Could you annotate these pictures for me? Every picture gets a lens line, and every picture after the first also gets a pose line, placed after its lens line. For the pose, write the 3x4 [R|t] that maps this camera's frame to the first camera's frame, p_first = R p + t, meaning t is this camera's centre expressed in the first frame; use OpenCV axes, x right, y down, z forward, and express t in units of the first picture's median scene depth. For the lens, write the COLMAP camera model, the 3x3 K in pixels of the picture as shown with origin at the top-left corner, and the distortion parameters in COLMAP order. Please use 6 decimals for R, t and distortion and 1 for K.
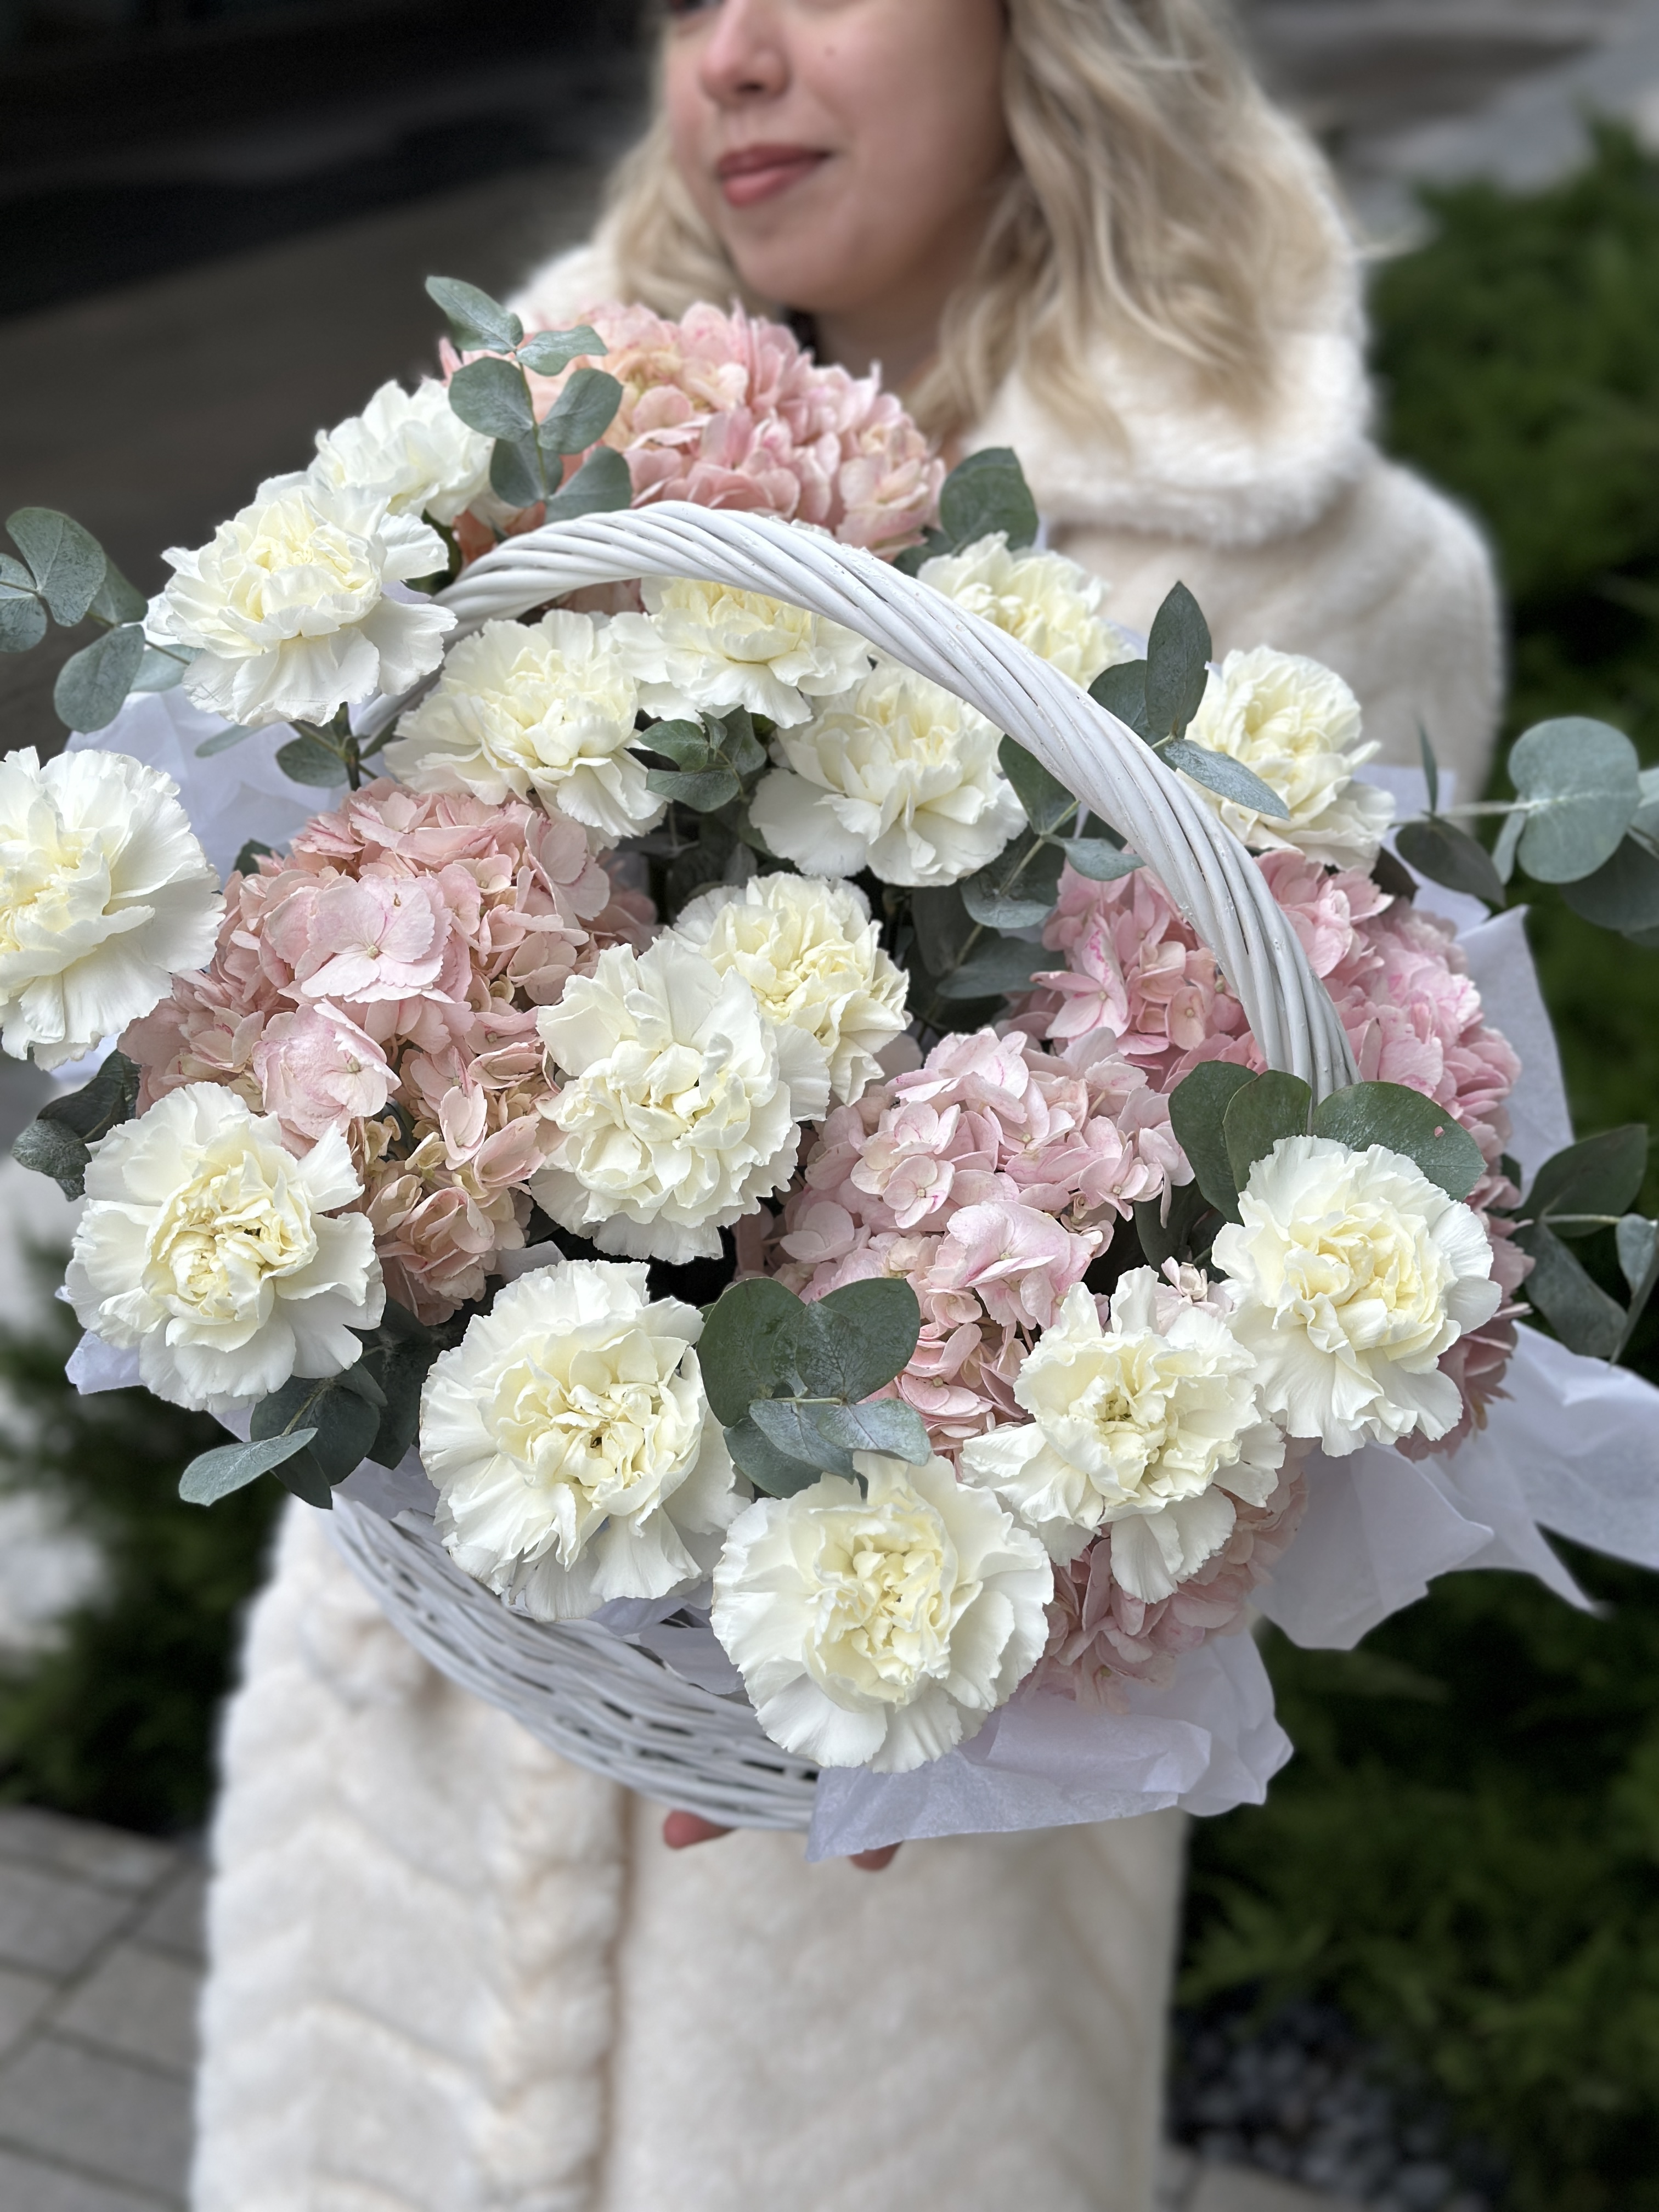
lens RADIAL K [[3097.8, 0, 829.5], [0, 3097.8, 1106.0], [0, 0, 1]] dist [0.060568, 0.013243]
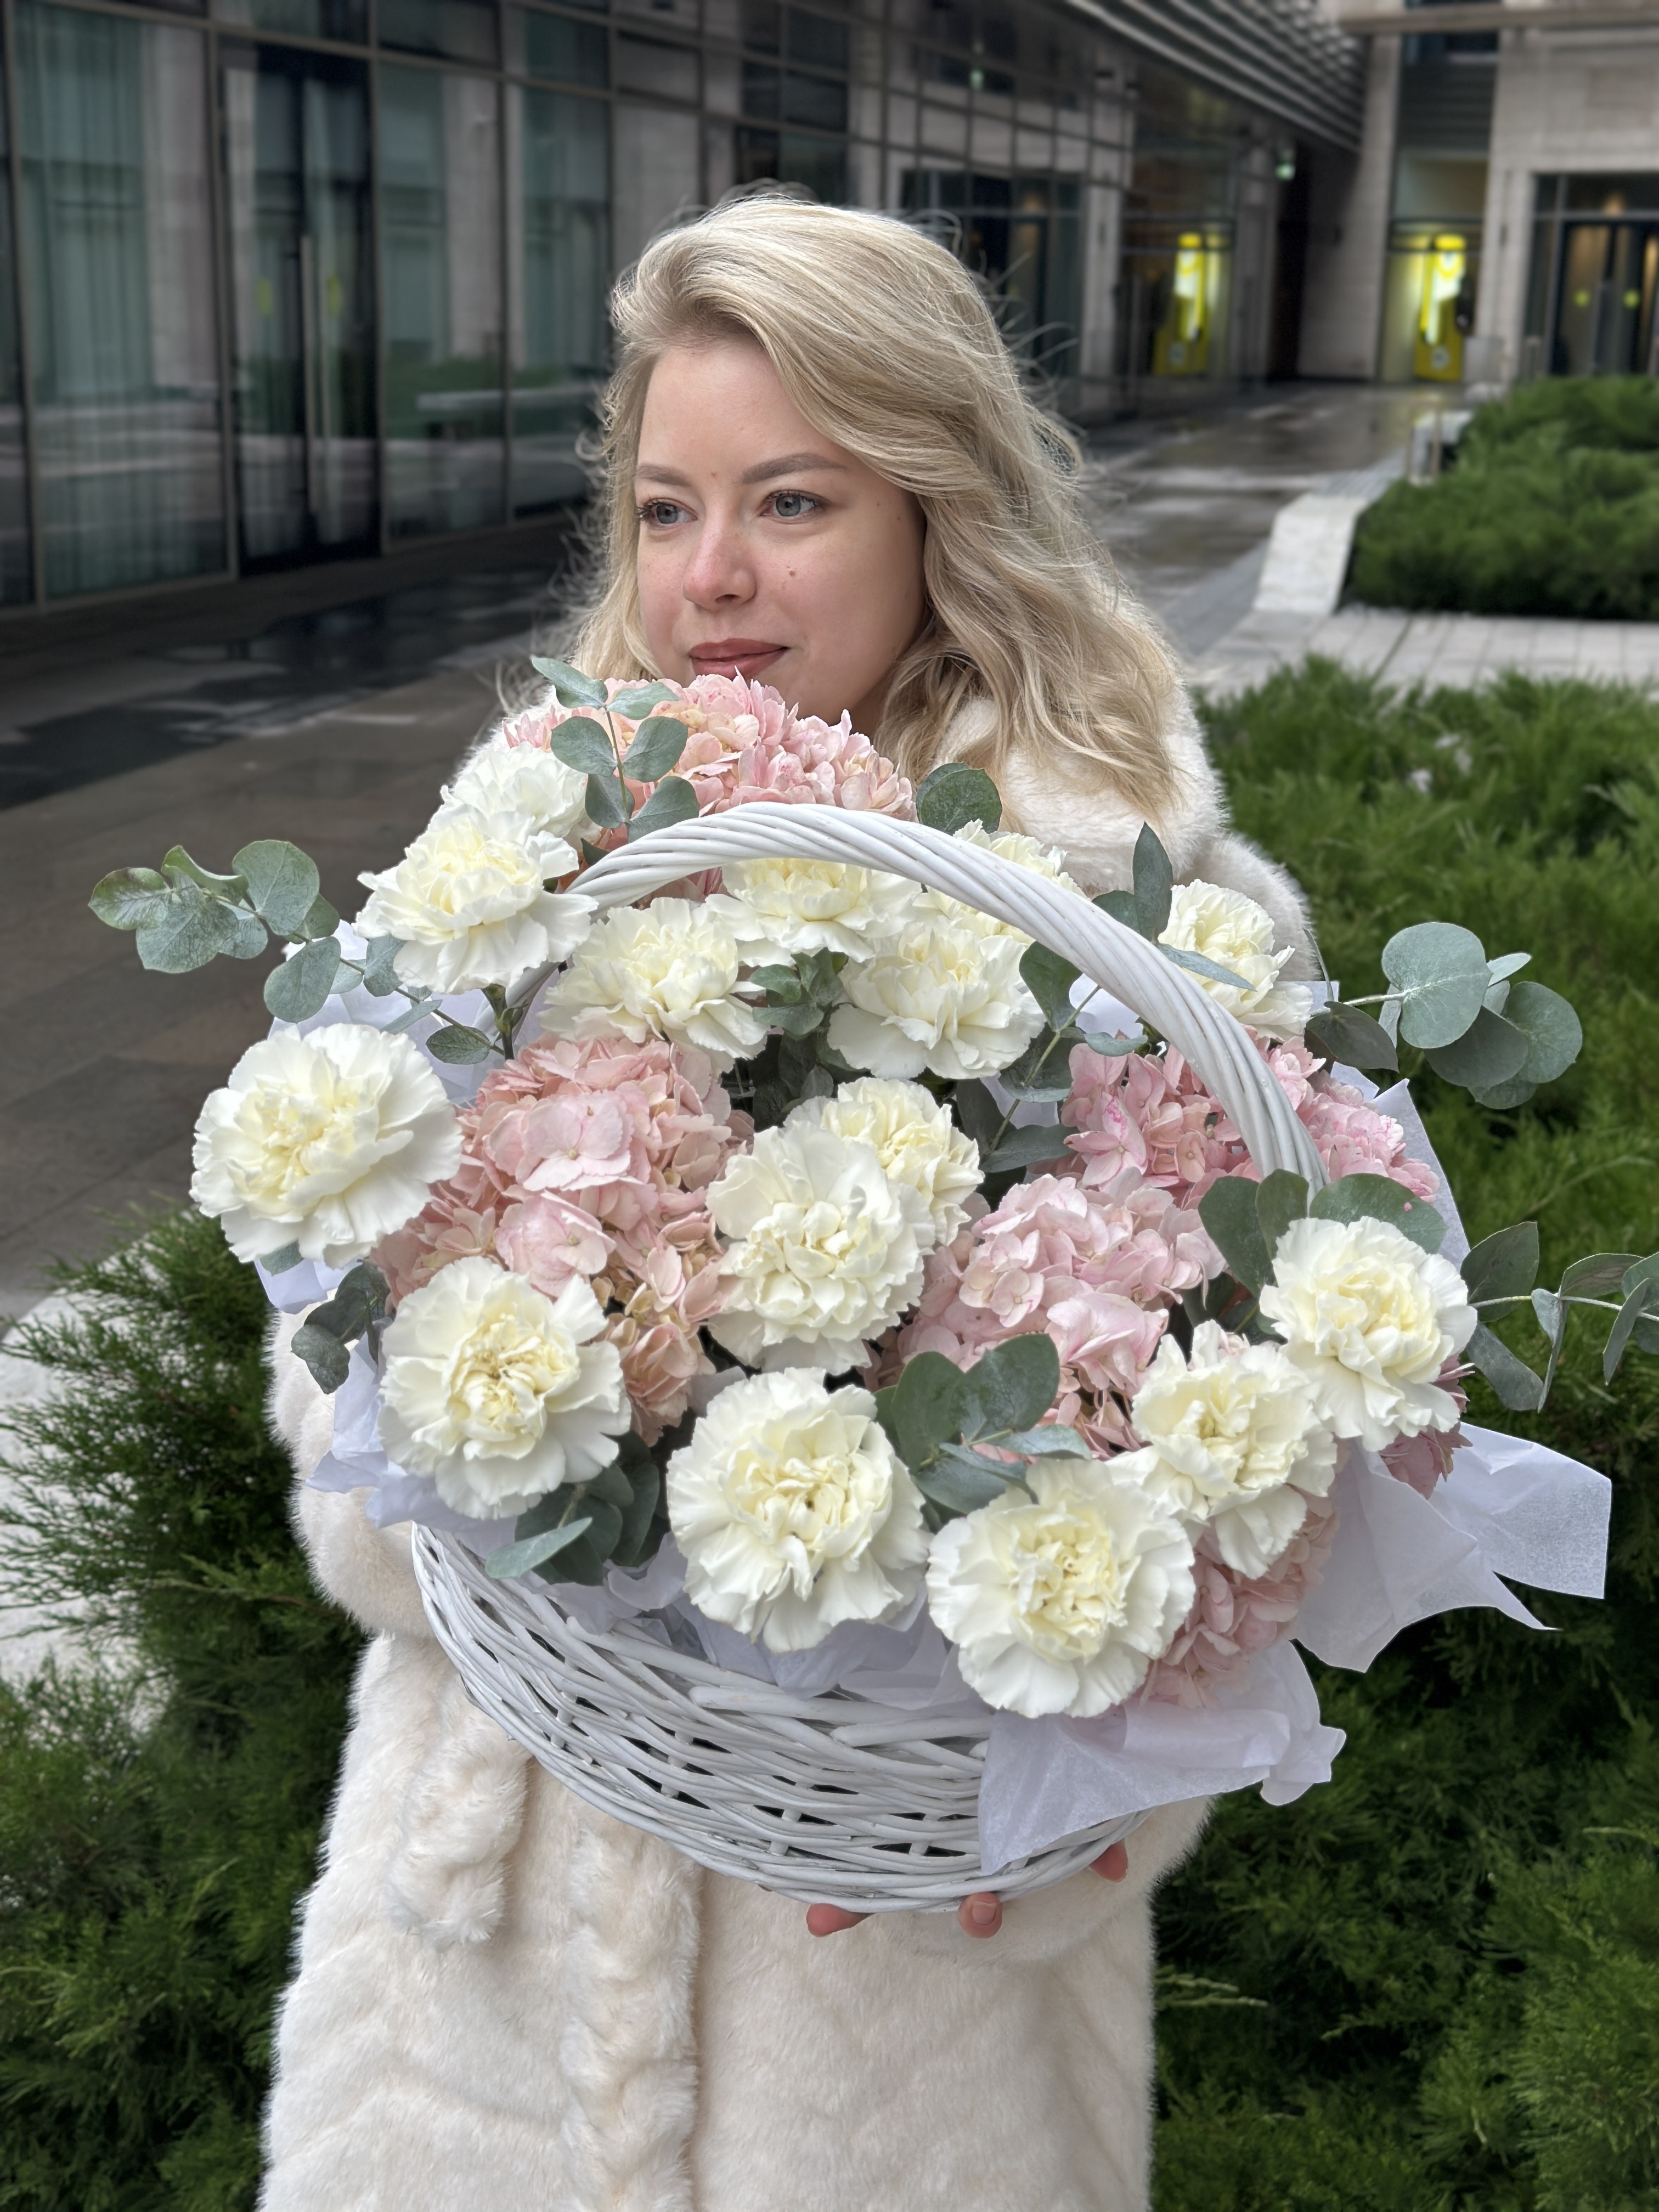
lens RADIAL K [[3086.3, 0, 829.5], [0, 3086.3, 1106.0], [0, 0, 1]] dist [-0.009867, -0.015863]
pose [[0.988747, -0.098728, 0.112396, -0.182324], [0.115360, 0.981522, -0.152665, 0.134811], [-0.095246, 0.163913, 0.981866, -0.251341]]
